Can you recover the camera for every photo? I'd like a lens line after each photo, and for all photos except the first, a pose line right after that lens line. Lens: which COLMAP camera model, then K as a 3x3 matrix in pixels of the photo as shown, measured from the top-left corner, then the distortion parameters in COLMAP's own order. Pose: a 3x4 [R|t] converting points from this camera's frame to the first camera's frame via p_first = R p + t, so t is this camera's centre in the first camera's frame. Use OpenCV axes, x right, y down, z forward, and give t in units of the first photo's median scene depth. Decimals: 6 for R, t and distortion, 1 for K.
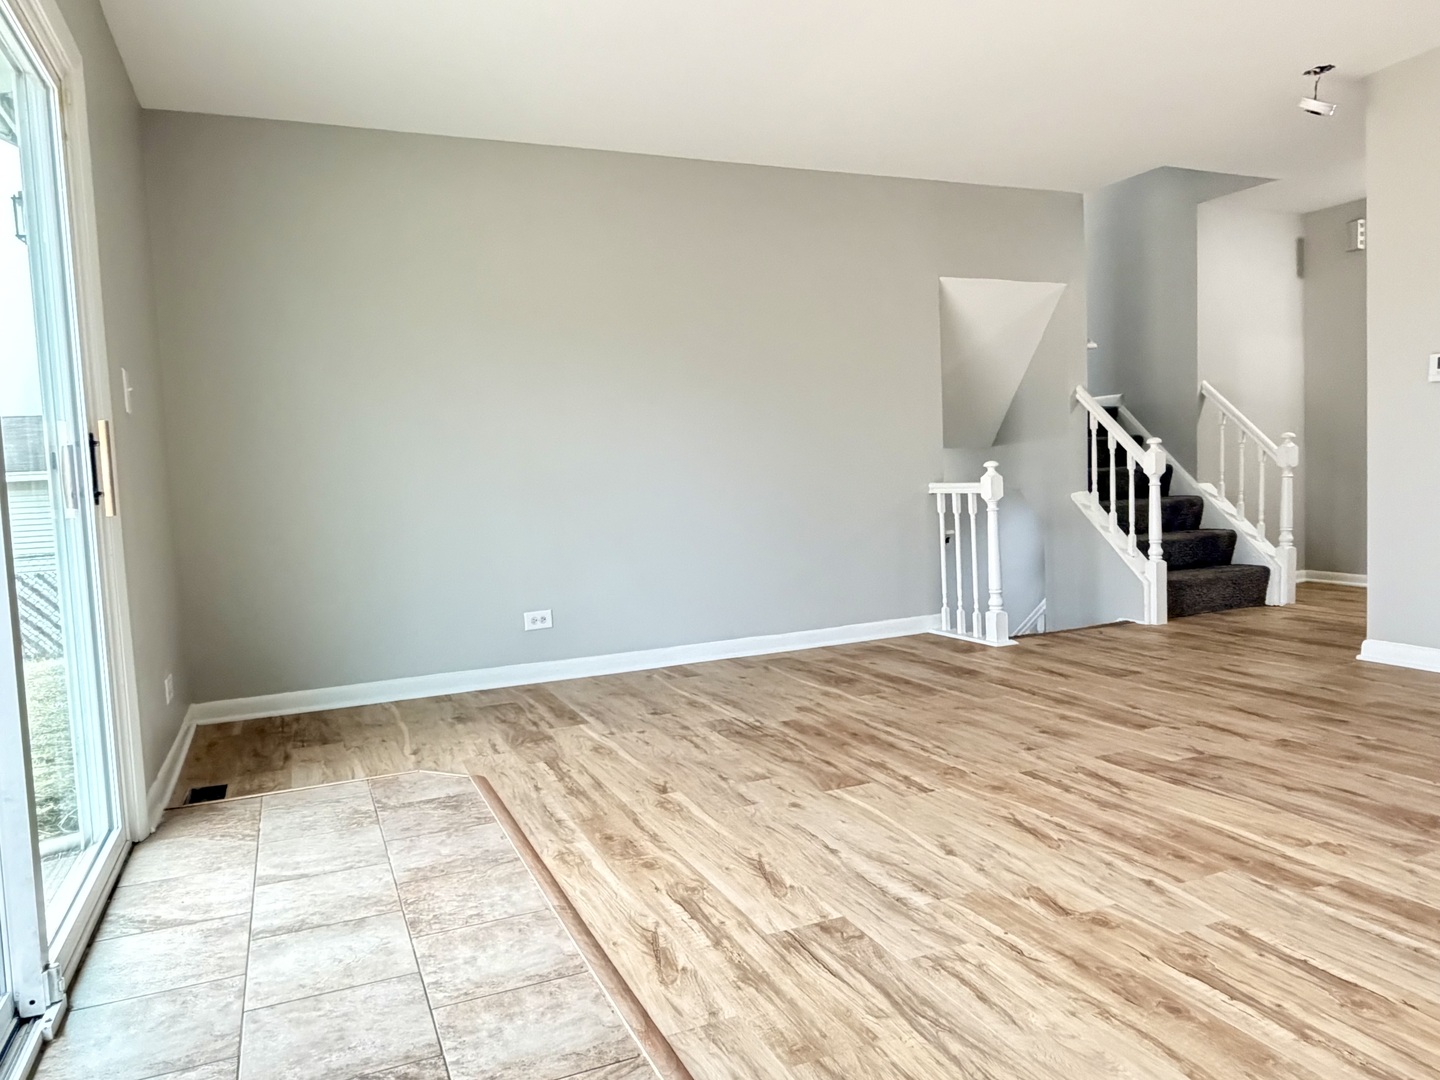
lens RADIAL K [[988.3, 0, 710.1], [0, 988.3, 534.9], [0, 0, 1]] dist [0.001034, 0.000007]
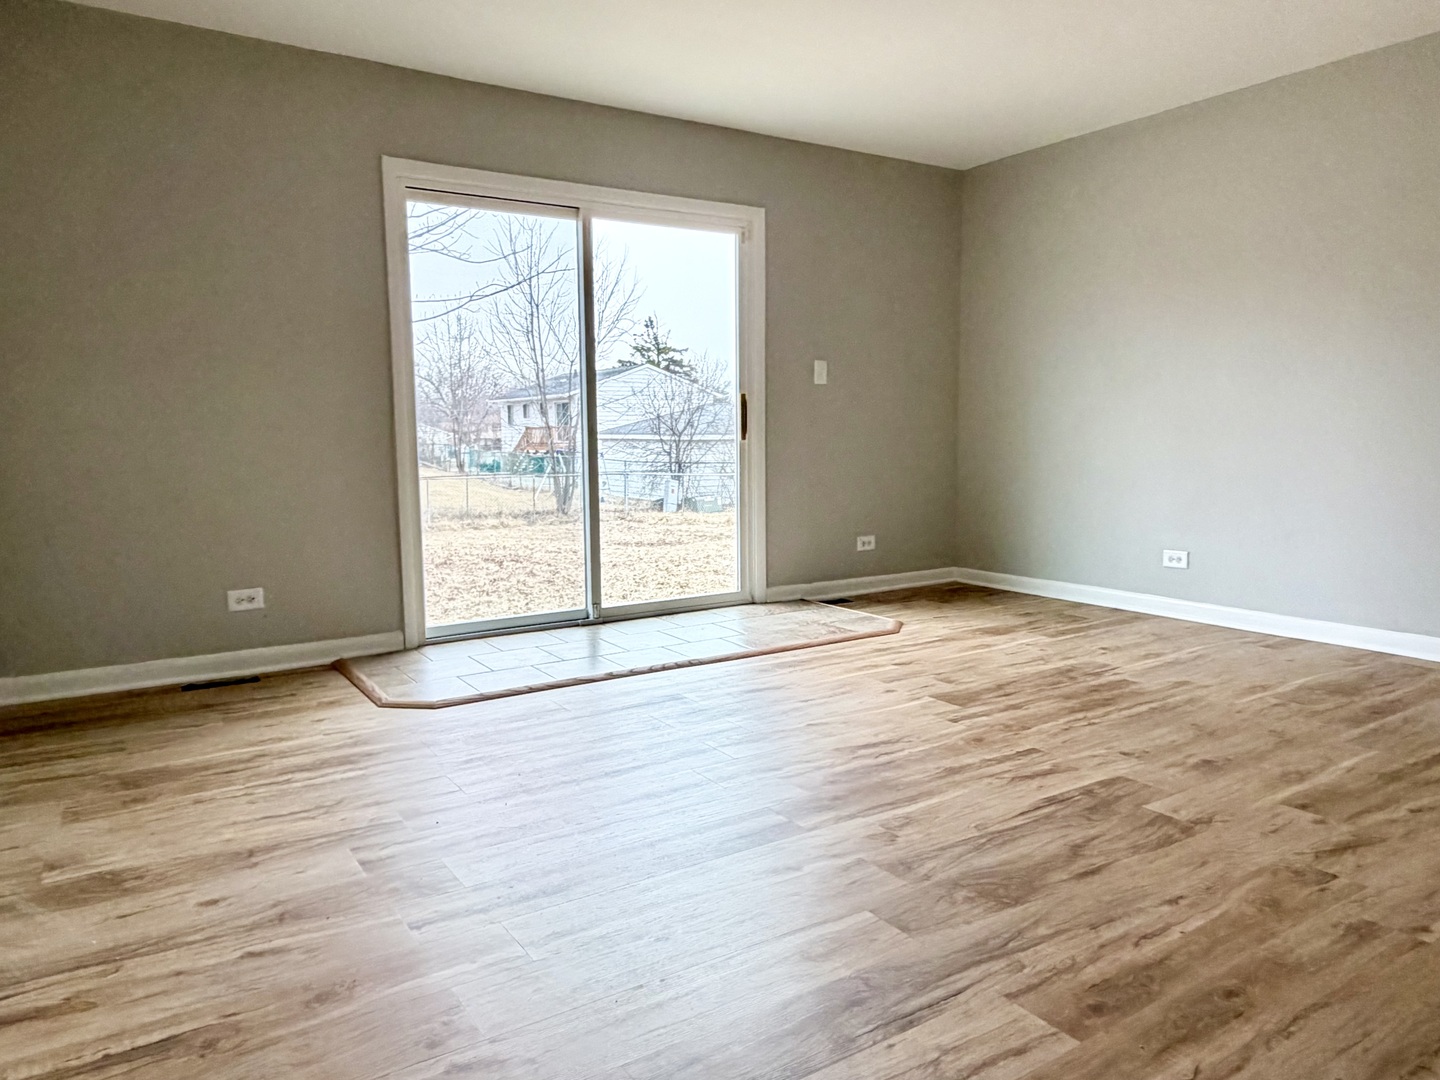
lens RADIAL K [[988.3, 0, 717.7], [0, 988.3, 550.0], [0, 0, 1]] dist [0.001034, 0.000007]
pose [[0.170670, 0.164956, -0.971422, 1.178821], [-0.059978, 0.985798, 0.156860, -0.093046], [0.983501, 0.031493, 0.178140, 0.493241]]
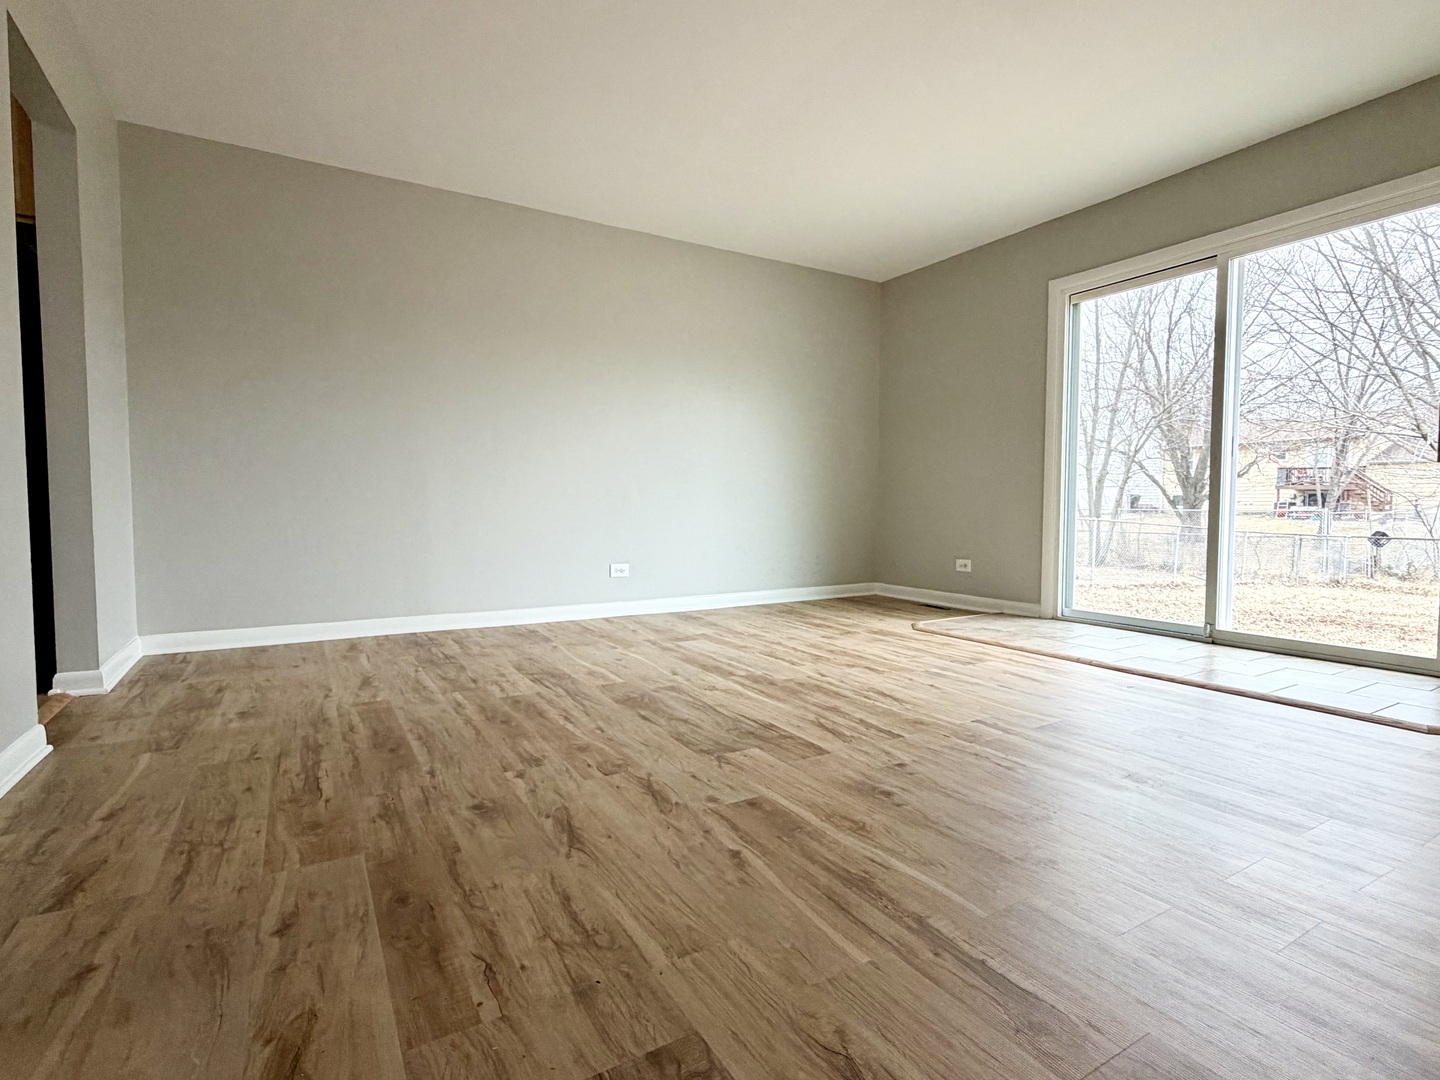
lens RADIAL K [[712.9, 0, 712.0], [0, 712.9, 547.2], [0, 0, 1]] dist [-0.002481, -0.000077]
pose [[-0.991799, 0.051279, -0.117068, 0.583108], [0.036225, 0.991205, 0.127284, -0.059464], [0.122565, 0.122000, -0.984933, 1.664735]]
